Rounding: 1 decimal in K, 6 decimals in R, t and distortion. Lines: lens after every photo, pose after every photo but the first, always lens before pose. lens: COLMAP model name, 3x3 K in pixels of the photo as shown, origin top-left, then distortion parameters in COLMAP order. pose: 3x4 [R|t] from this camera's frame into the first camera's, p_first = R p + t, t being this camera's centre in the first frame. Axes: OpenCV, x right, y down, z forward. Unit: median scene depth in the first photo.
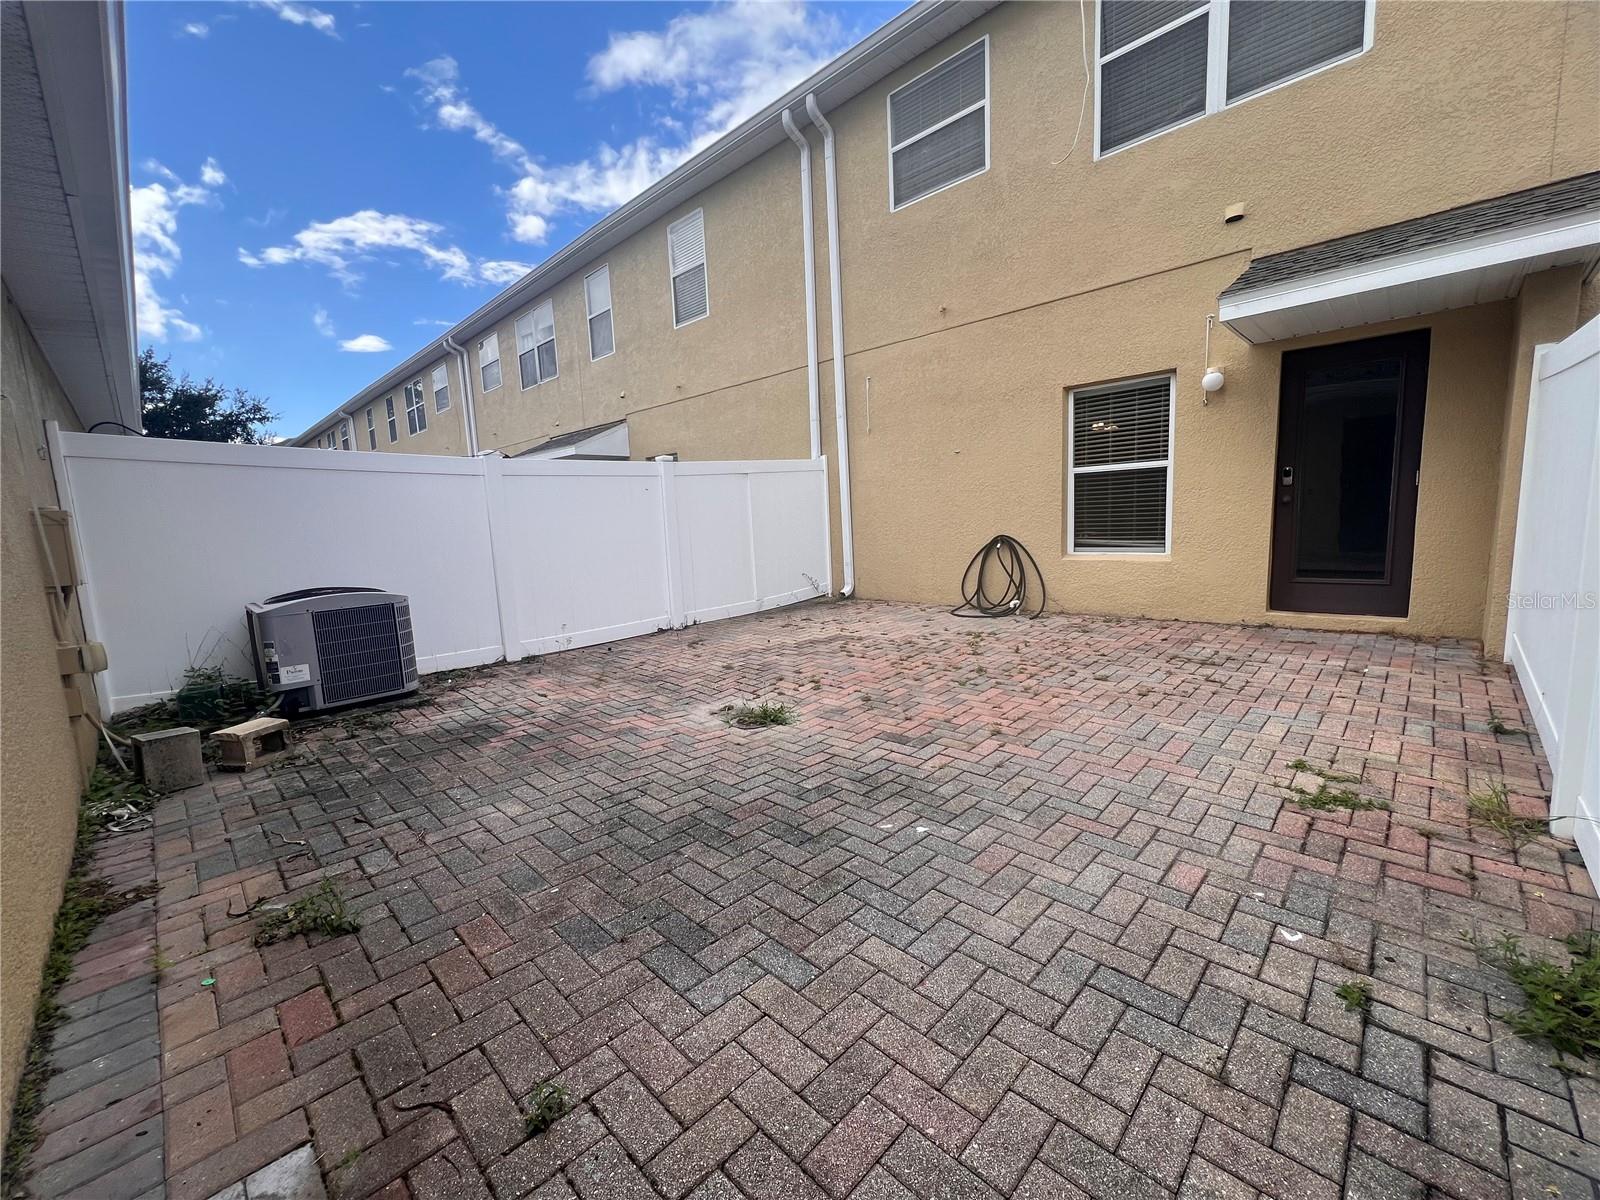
lens RADIAL K [[640.0, 0, 796.5], [0, 640.0, 598.5], [0, 0, 1]] dist [-0.001104, 0.000349]
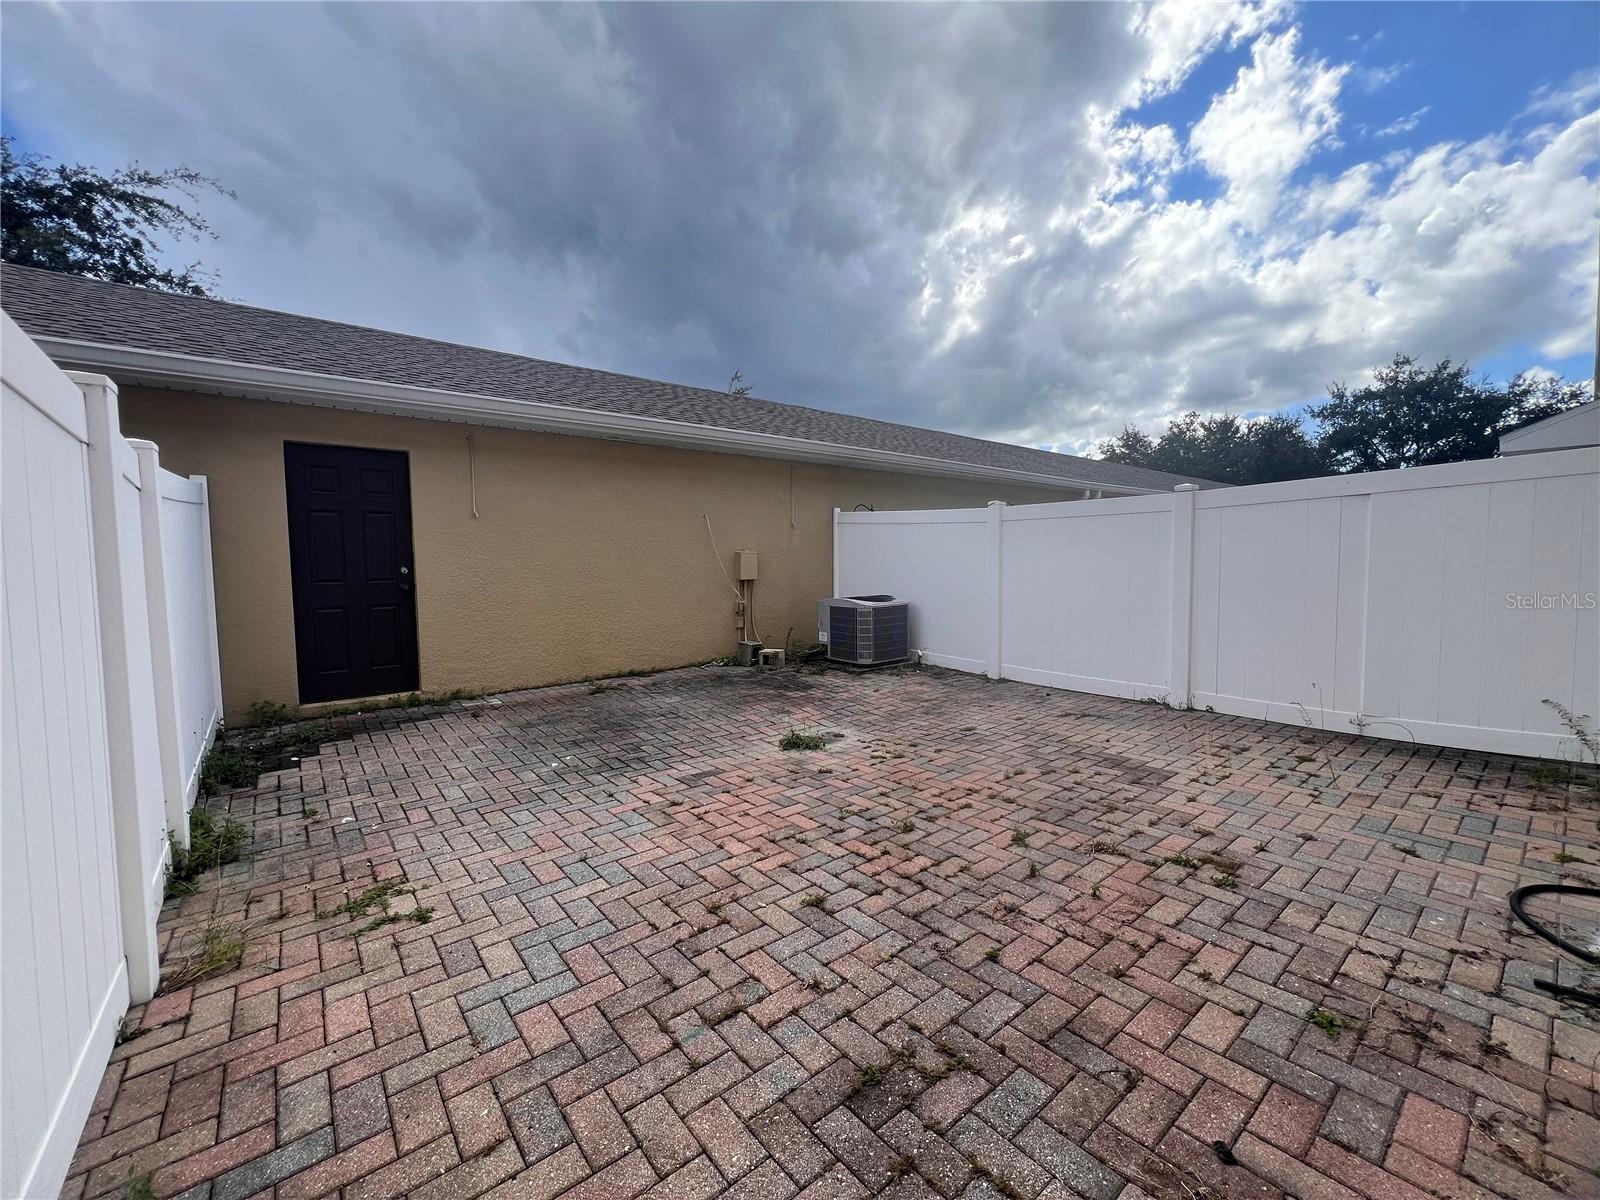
lens RADIAL K [[640.0, 0, 796.5], [0, 640.0, 598.5], [0, 0, 1]] dist [-0.001104, 0.000349]
pose [[-0.113227, 0.113057, -0.987116, 1.200133], [-0.116844, 0.985096, 0.126228, -0.246675], [0.986675, 0.129631, -0.098329, 1.200386]]
